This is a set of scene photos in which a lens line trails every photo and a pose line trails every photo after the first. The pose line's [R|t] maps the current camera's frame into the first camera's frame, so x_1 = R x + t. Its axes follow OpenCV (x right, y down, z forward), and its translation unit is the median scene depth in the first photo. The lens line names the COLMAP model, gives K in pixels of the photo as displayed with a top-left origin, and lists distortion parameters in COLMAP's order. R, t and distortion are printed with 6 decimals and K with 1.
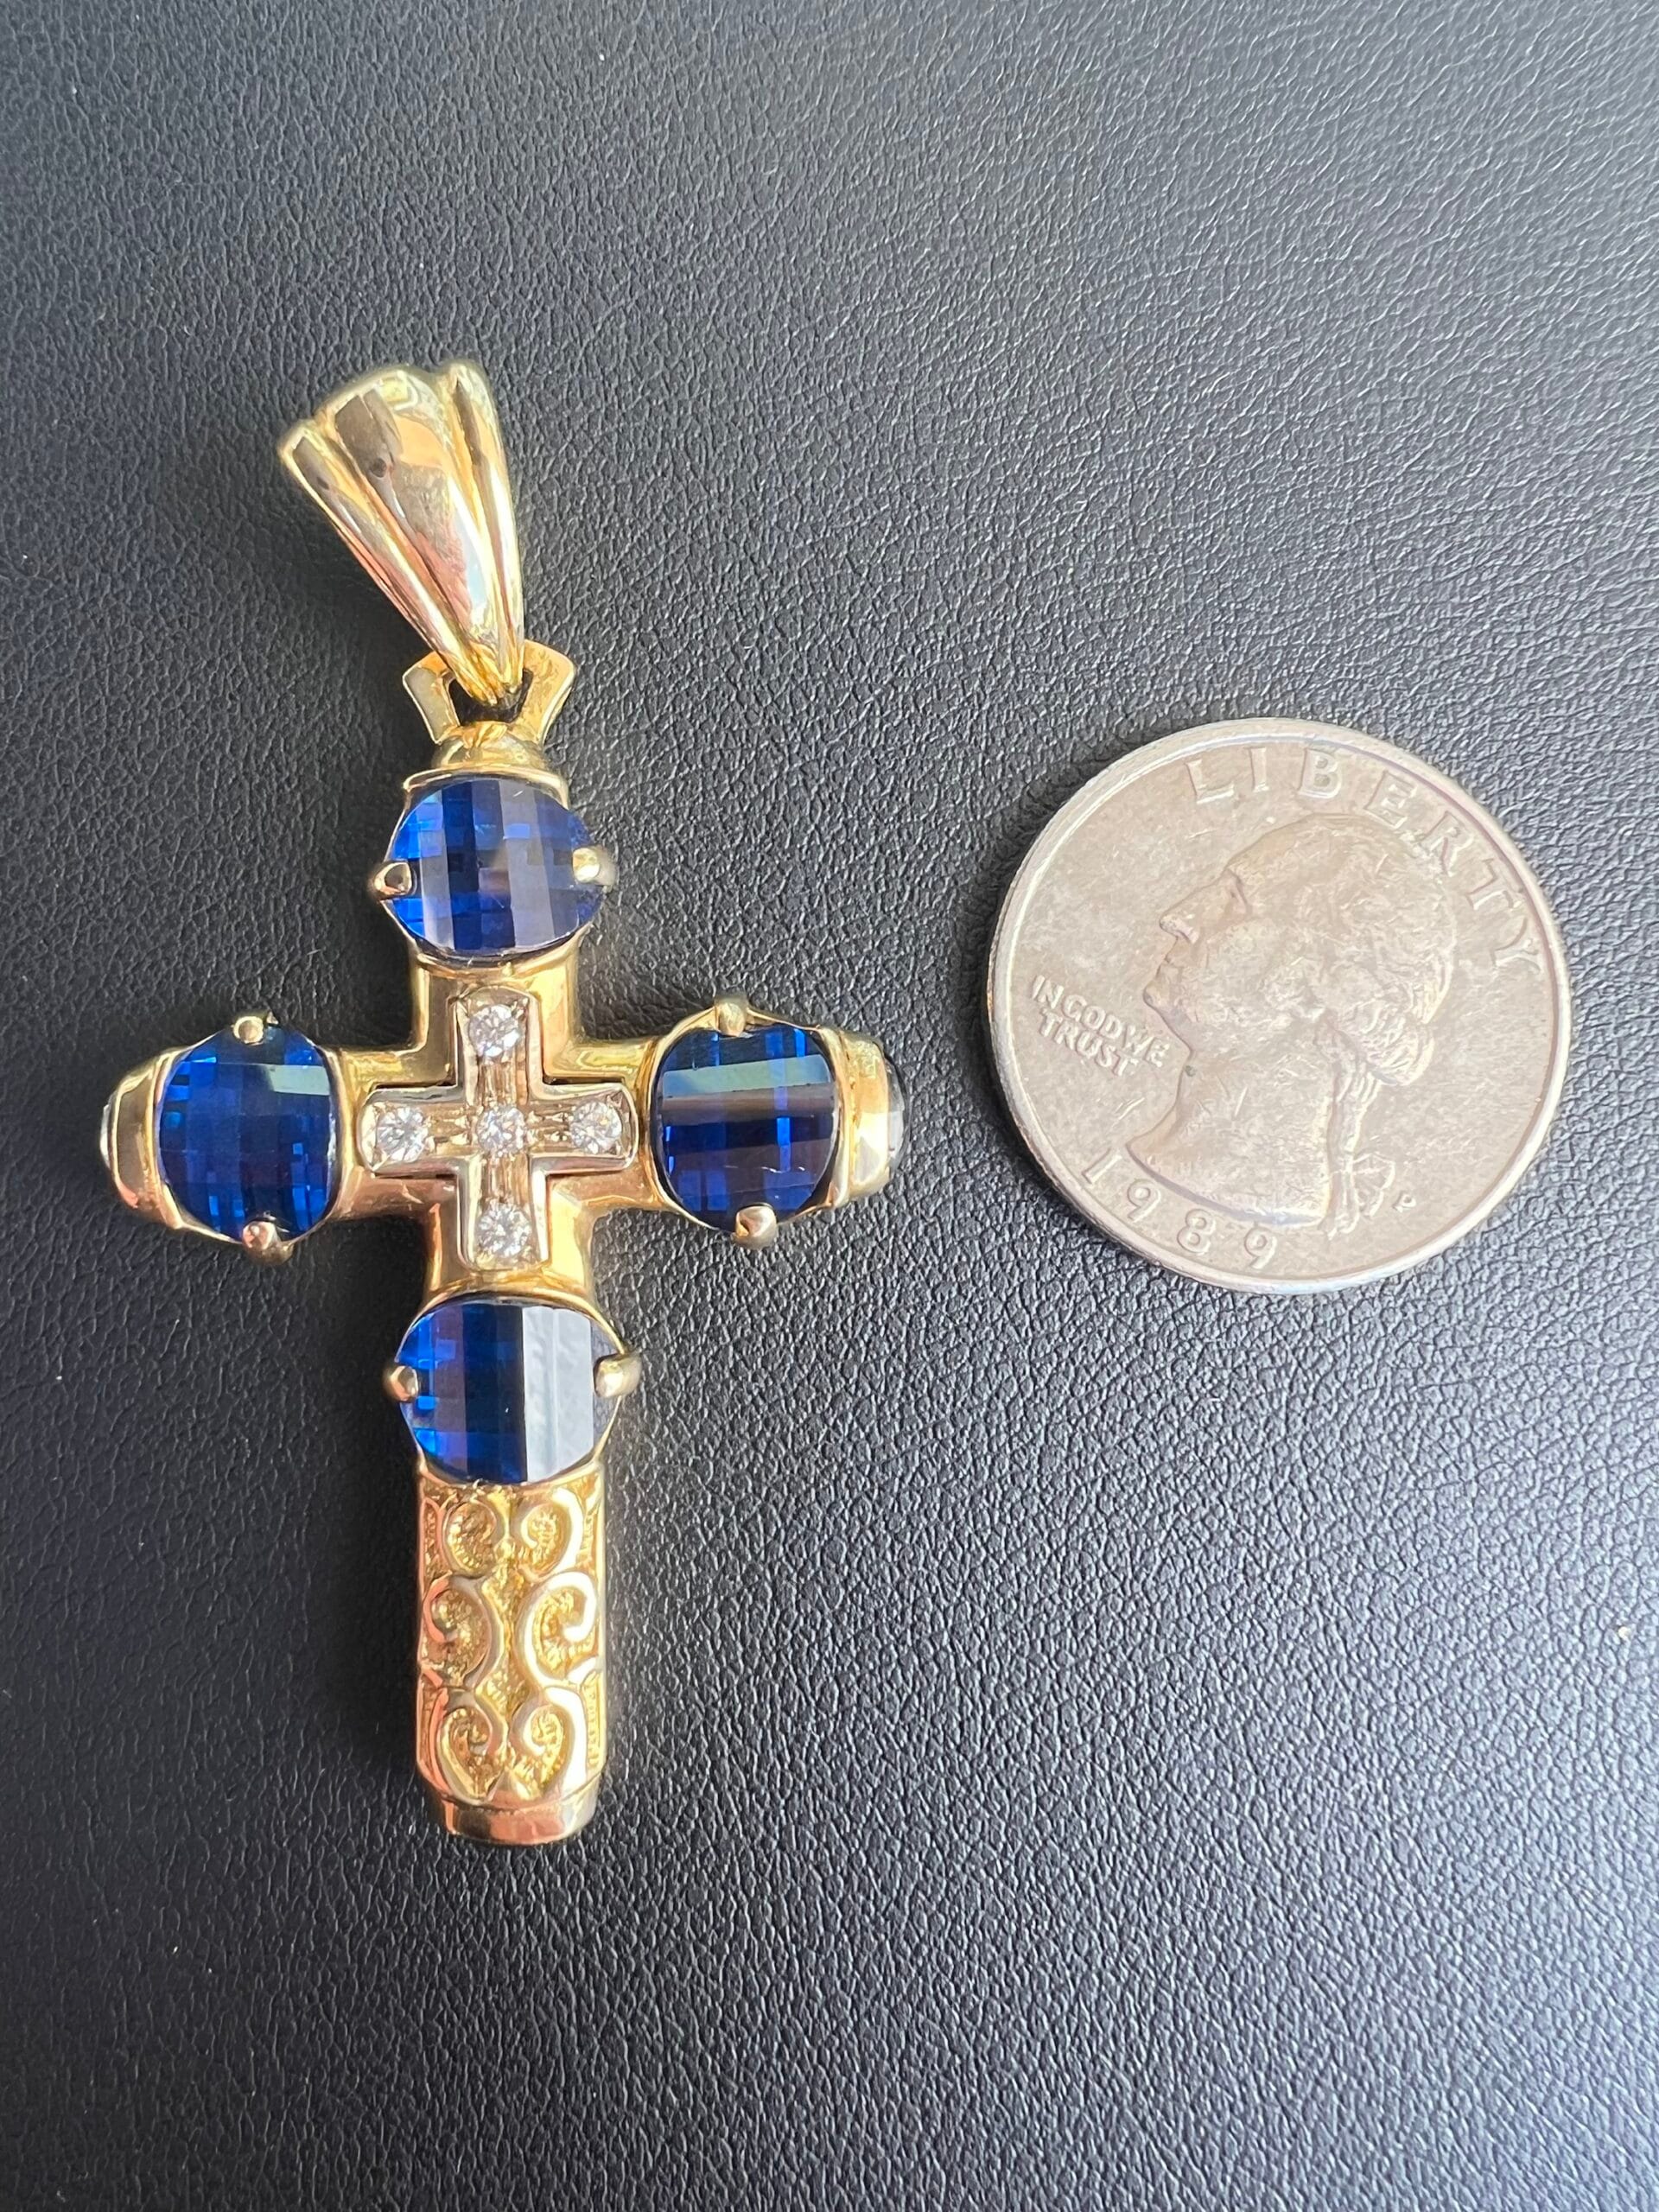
lens RADIAL K [[1704.0, 0, 828.4], [0, 1704.0, 1101.1], [0, 0, 1]] dist [-0.030304, 0.006267]
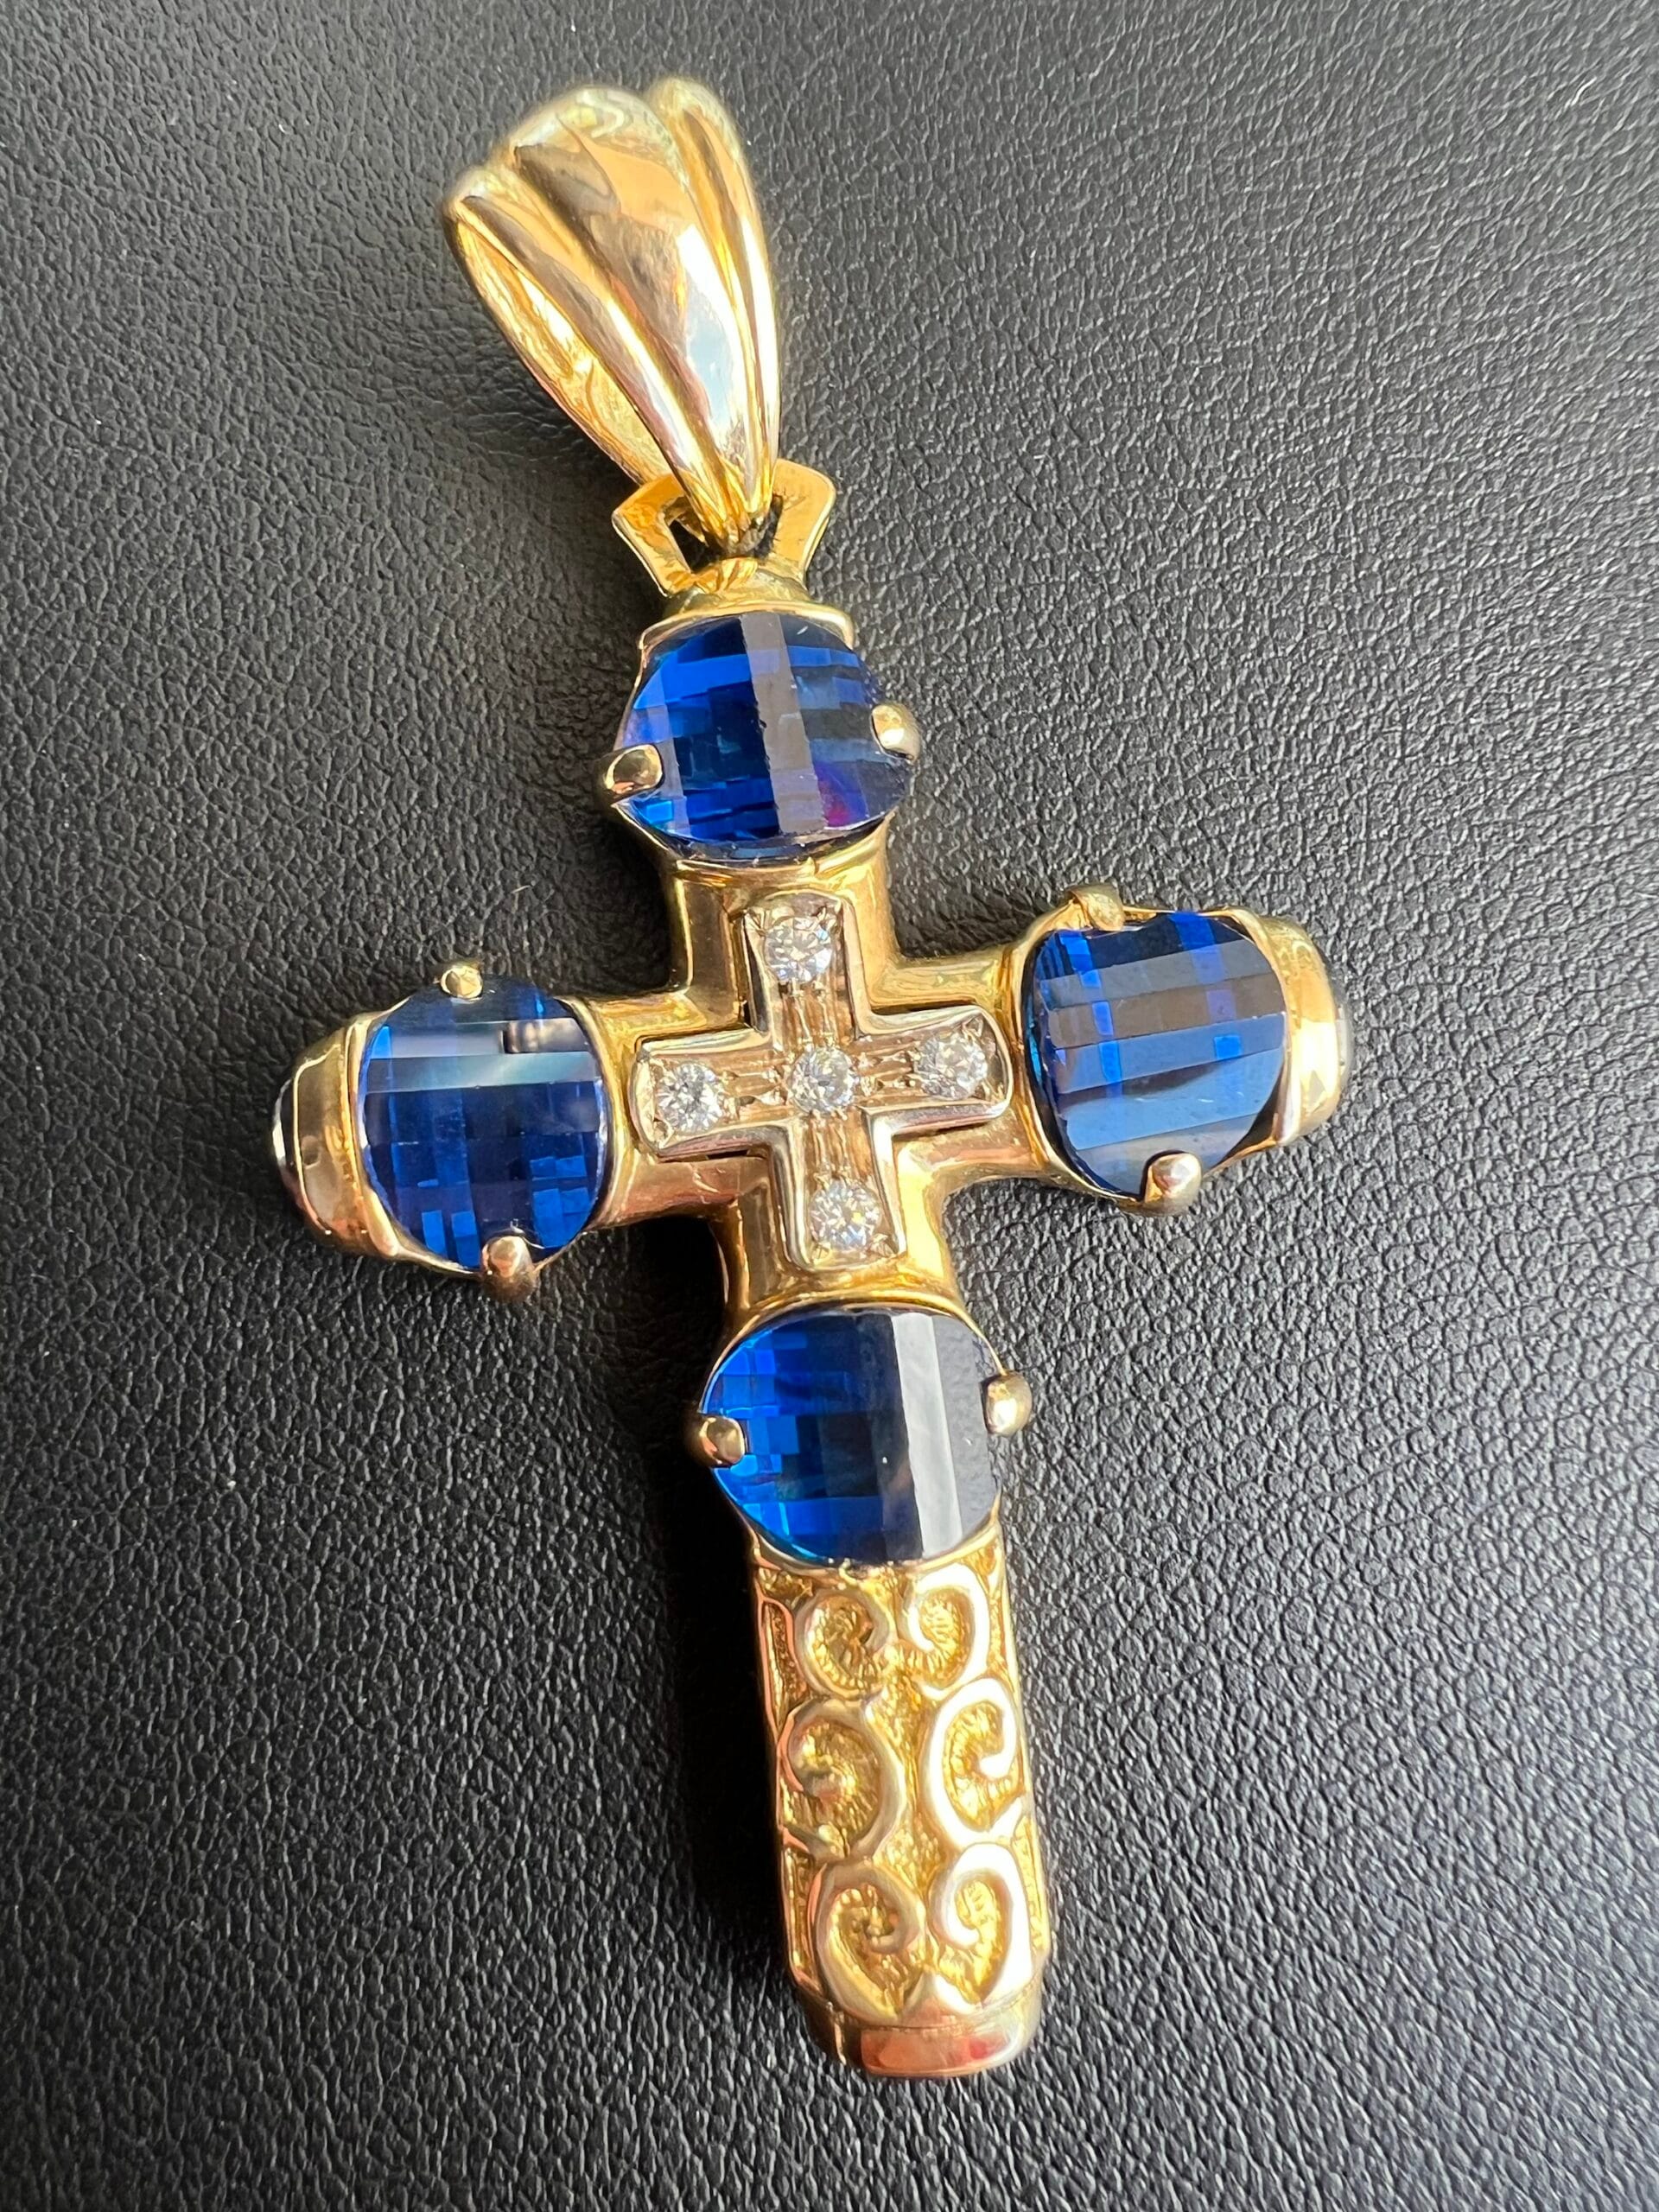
lens RADIAL K [[1704.0, 0, 826.8], [0, 1704.0, 1114.8], [0, 0, 1]] dist [-0.030304, 0.006267]
pose [[0.995644, -0.092742, 0.009536, -0.187498], [0.093096, 0.994493, -0.048137, 0.063018], [-0.005019, 0.048815, 0.998795, 0.251717]]
